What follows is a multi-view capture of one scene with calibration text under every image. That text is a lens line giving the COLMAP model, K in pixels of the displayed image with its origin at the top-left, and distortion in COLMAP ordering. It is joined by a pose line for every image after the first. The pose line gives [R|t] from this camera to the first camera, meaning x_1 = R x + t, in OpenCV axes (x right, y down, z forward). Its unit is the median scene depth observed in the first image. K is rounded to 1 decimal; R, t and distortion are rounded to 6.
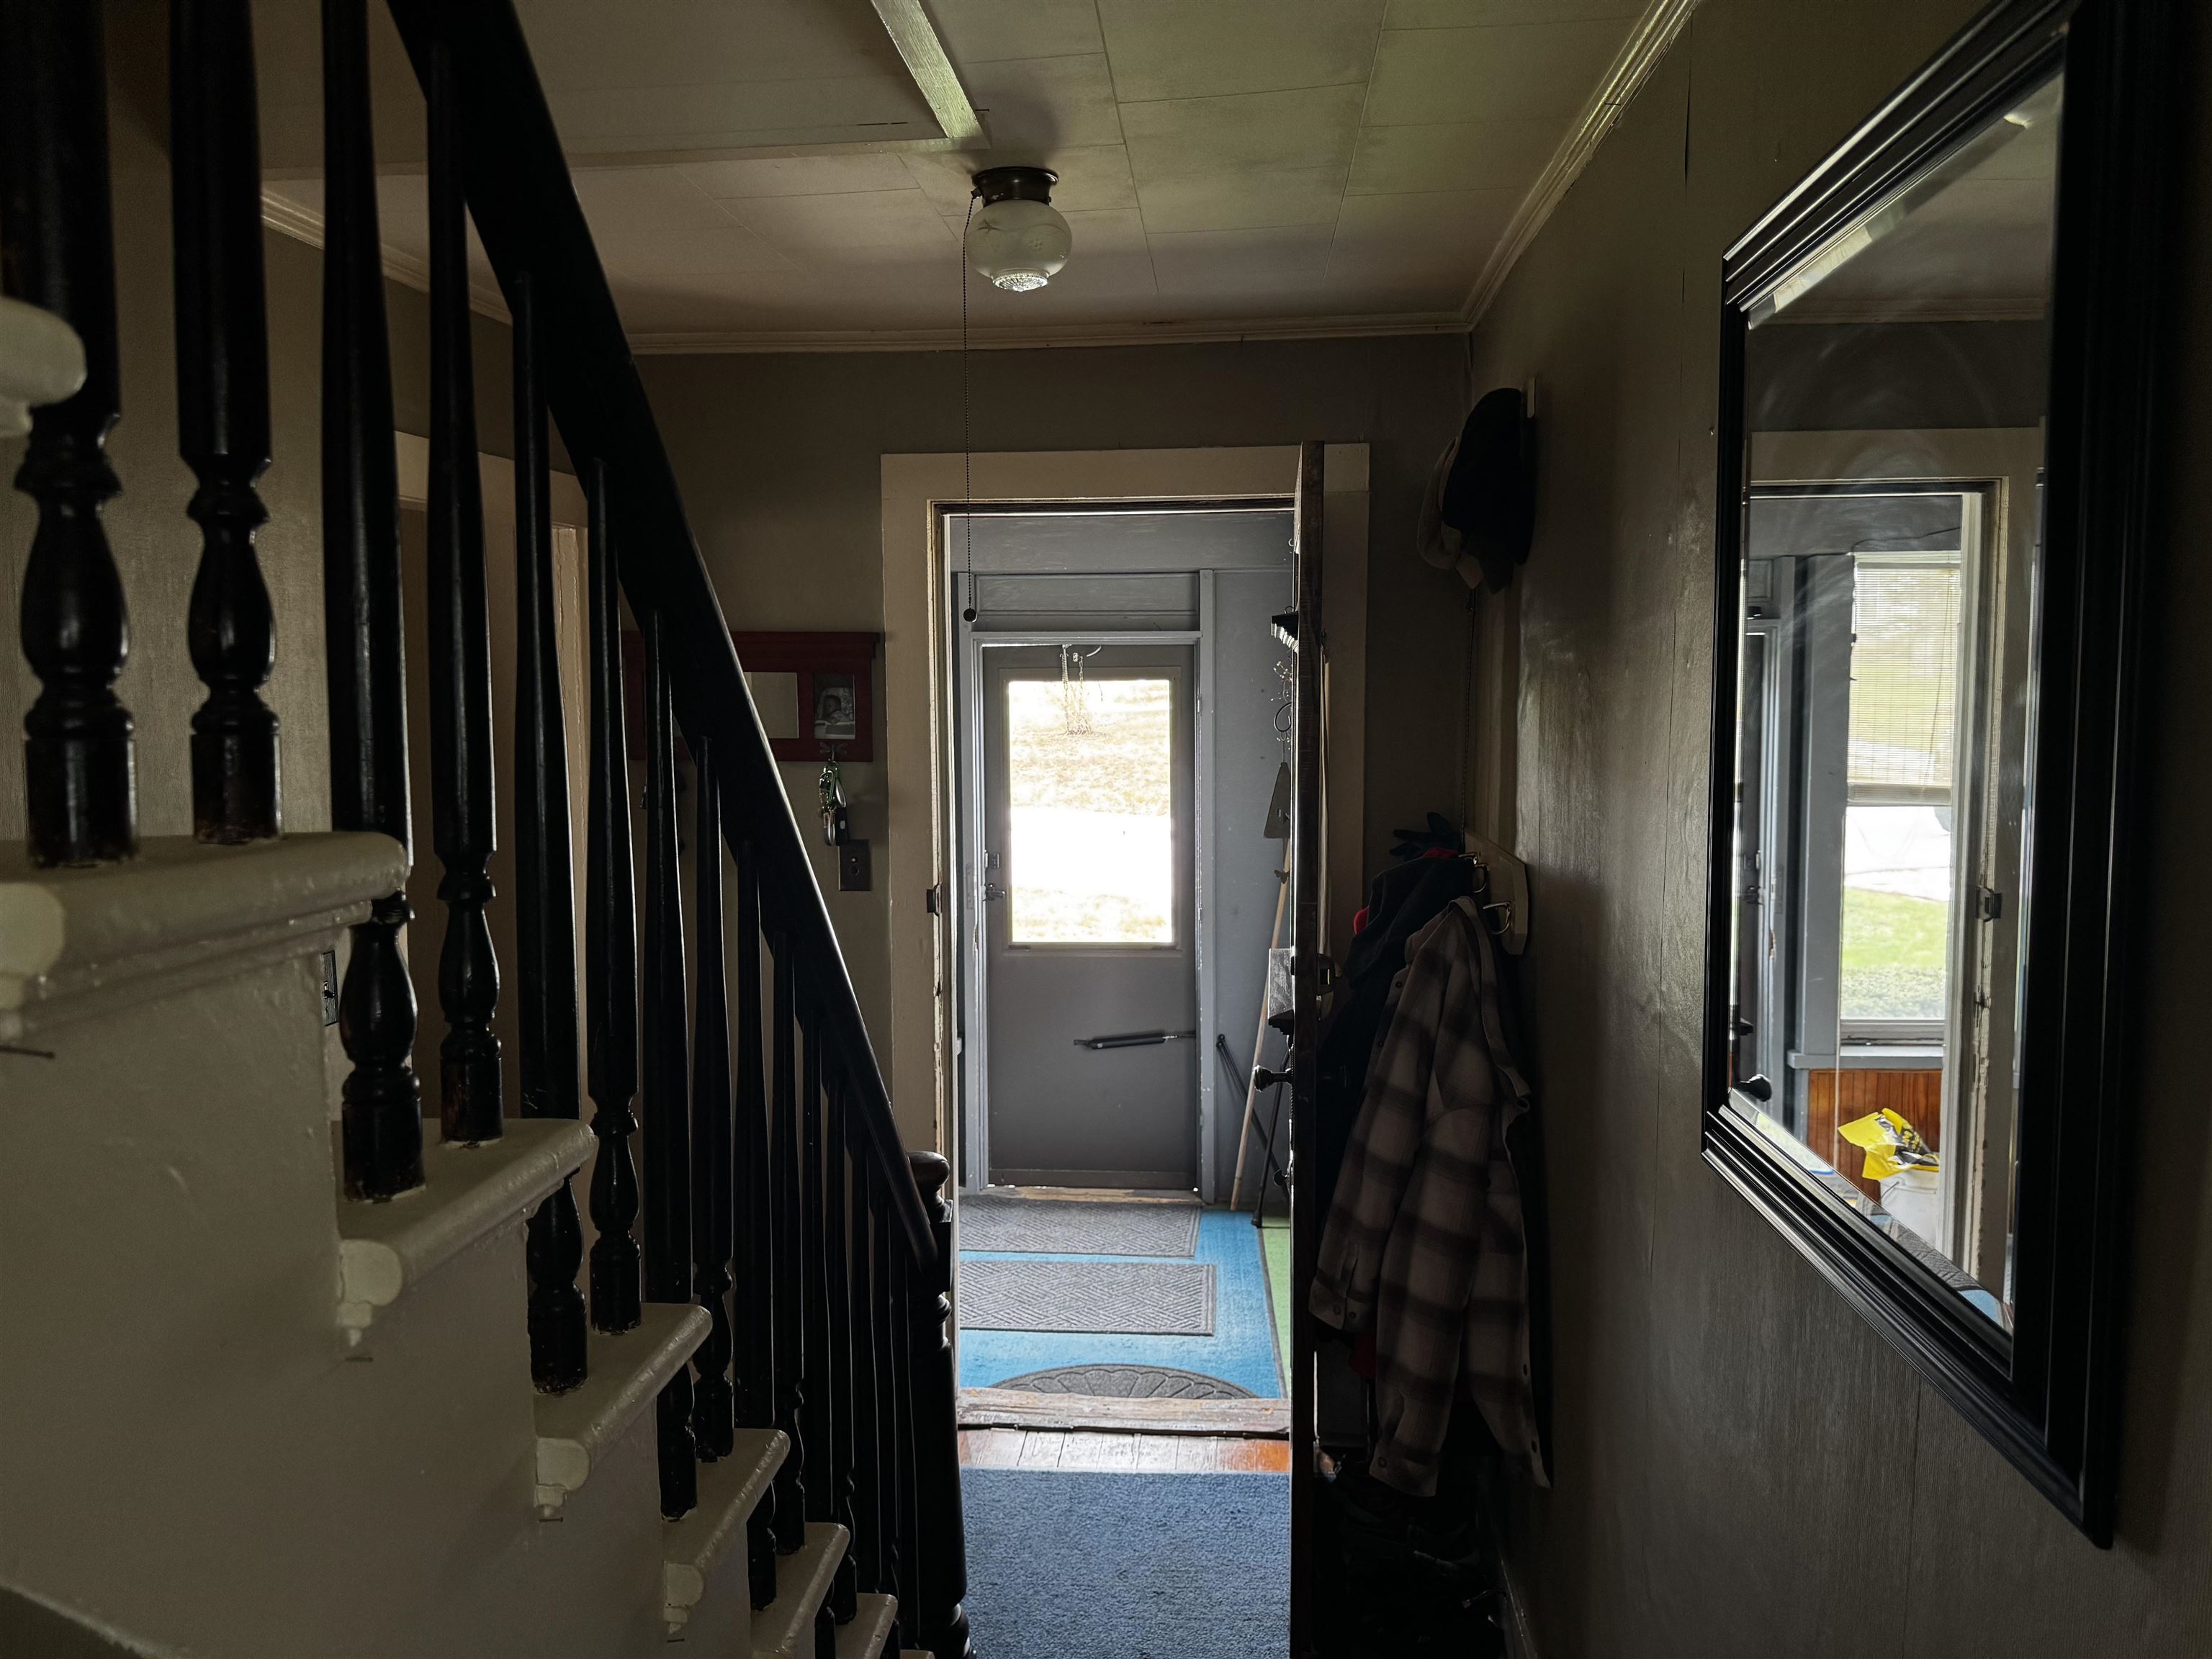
lens RADIAL K [[1558.0, 0, 1105.9], [0, 1558.0, 825.4], [0, 0, 1]] dist [0.041328, -0.048280]
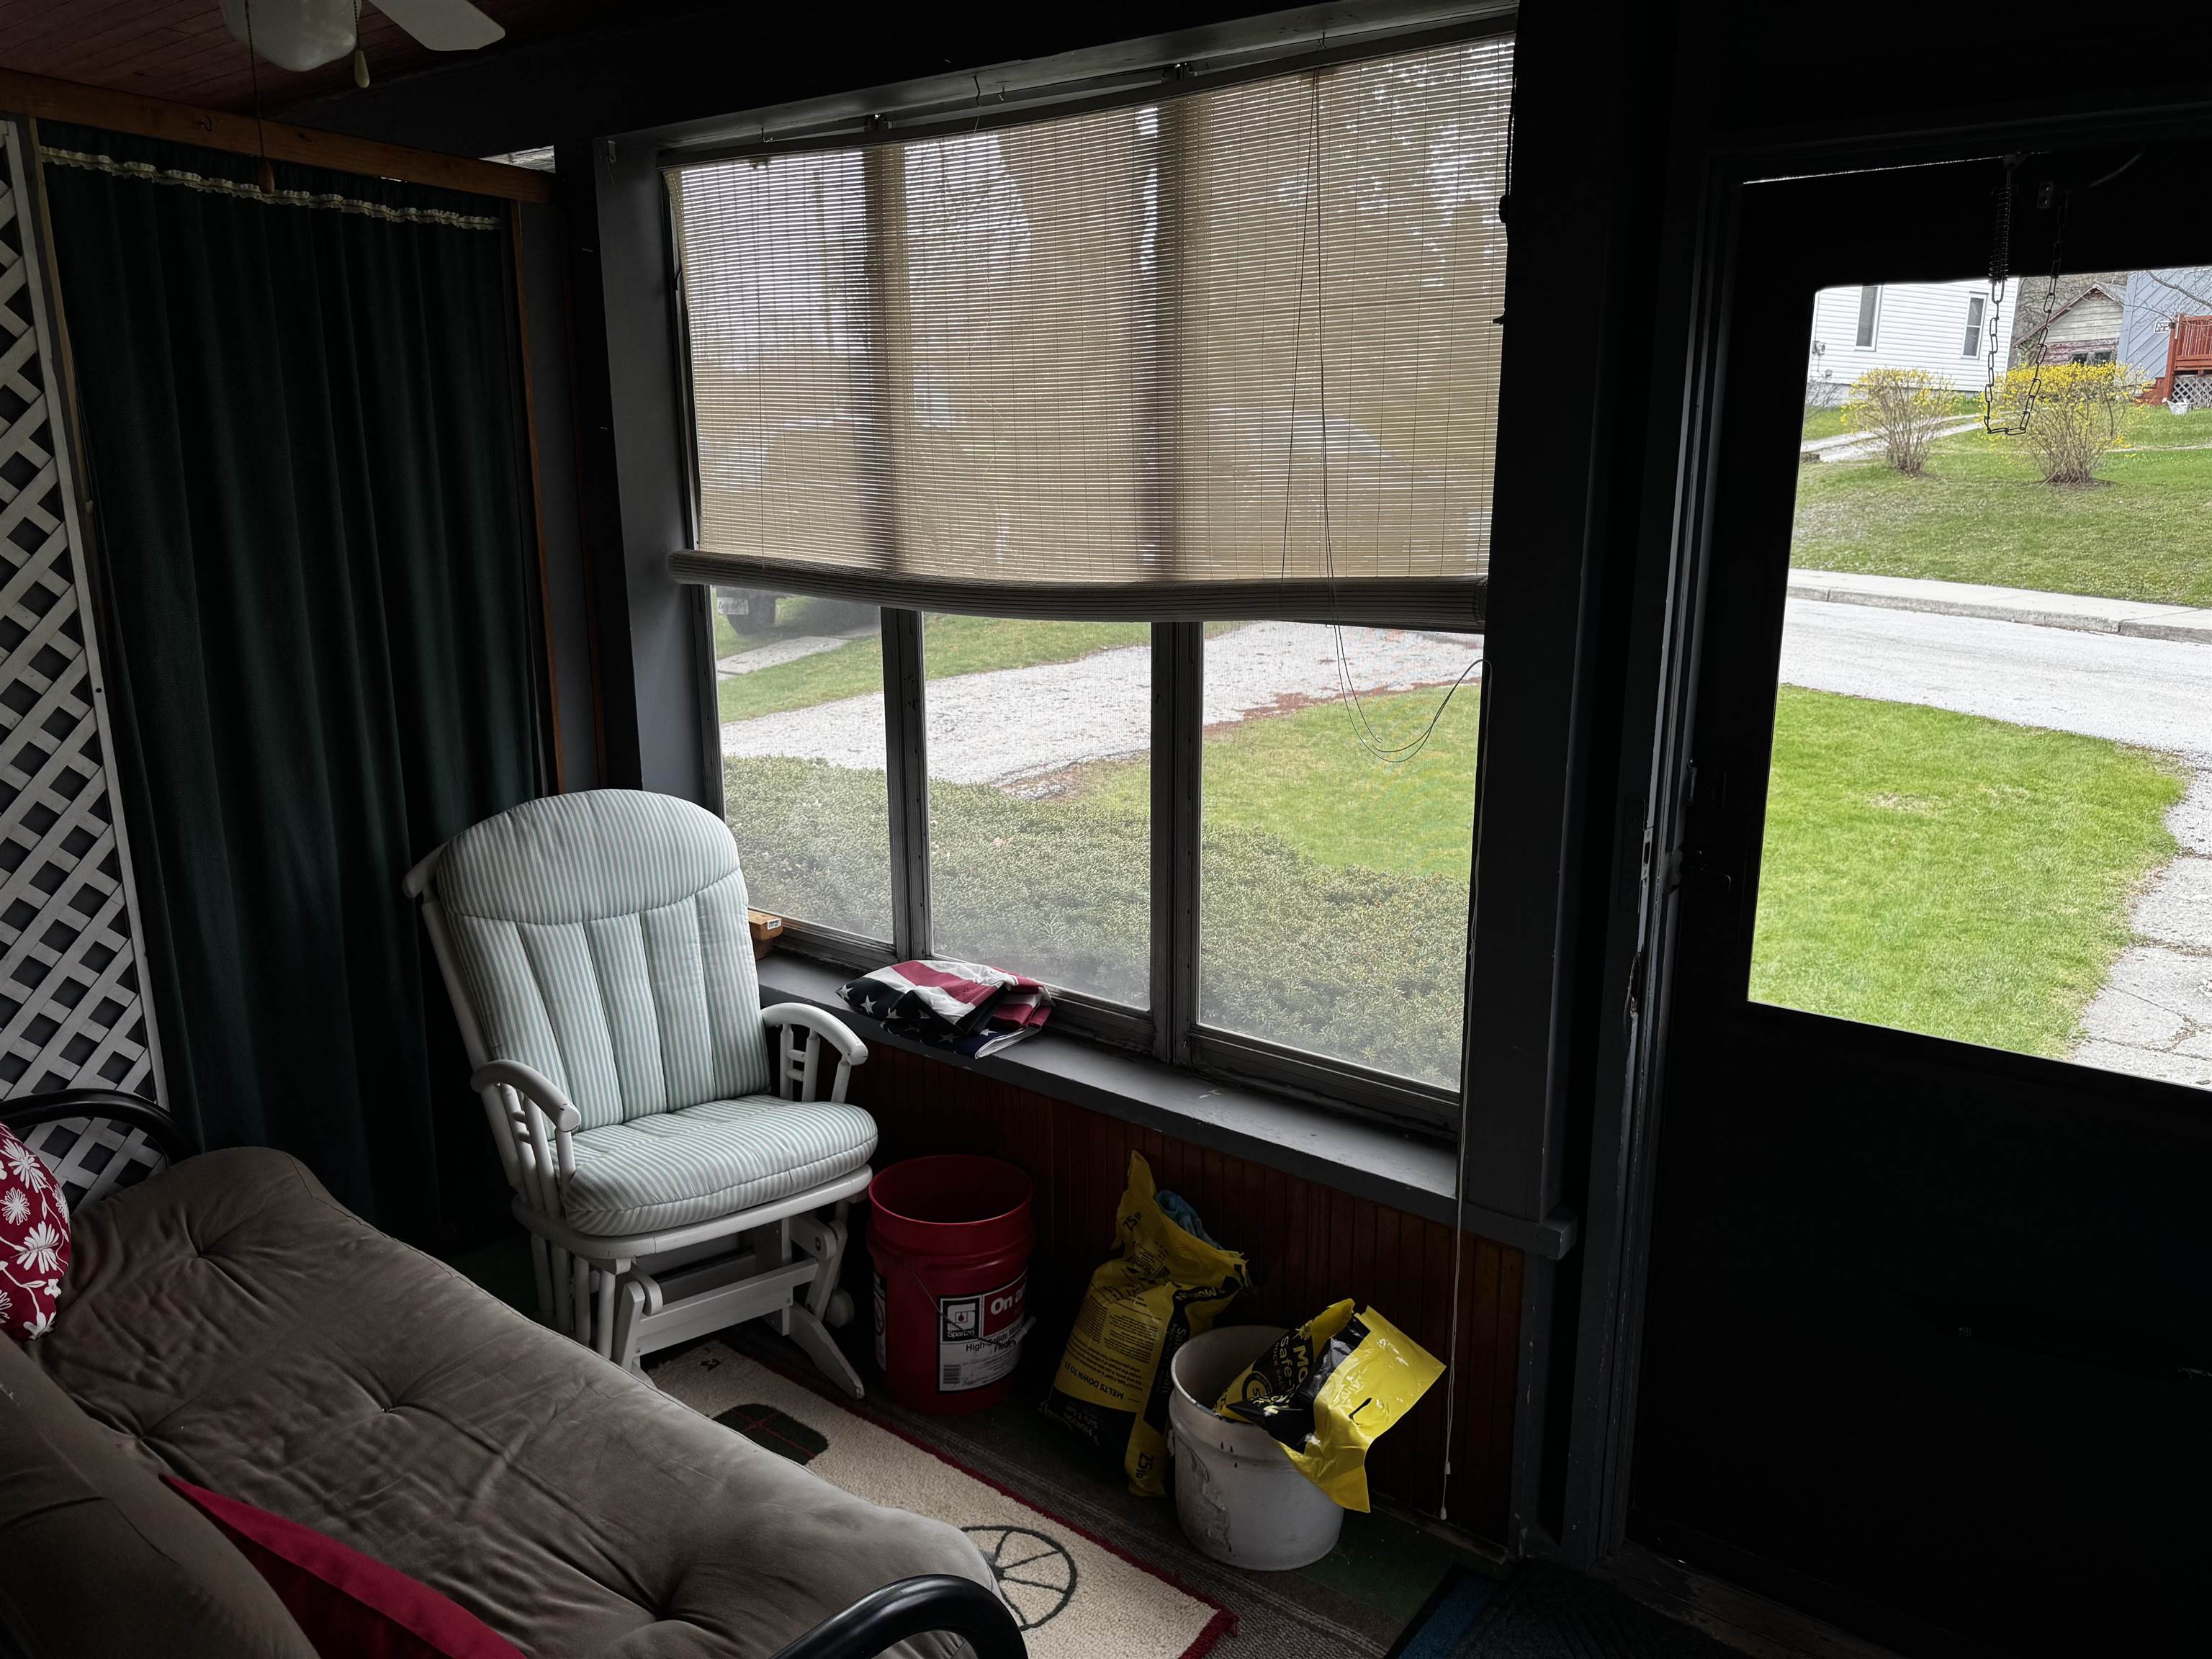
lens RADIAL K [[1558.0, 0, 1103.5], [0, 1558.0, 830.1], [0, 0, 1]] dist [0.041328, -0.048280]
pose [[0.848454, 0.137047, -0.511218, -0.002040], [-0.051473, 0.982682, 0.178008, -0.007254], [0.526760, -0.124718, 0.840814, 0.143674]]
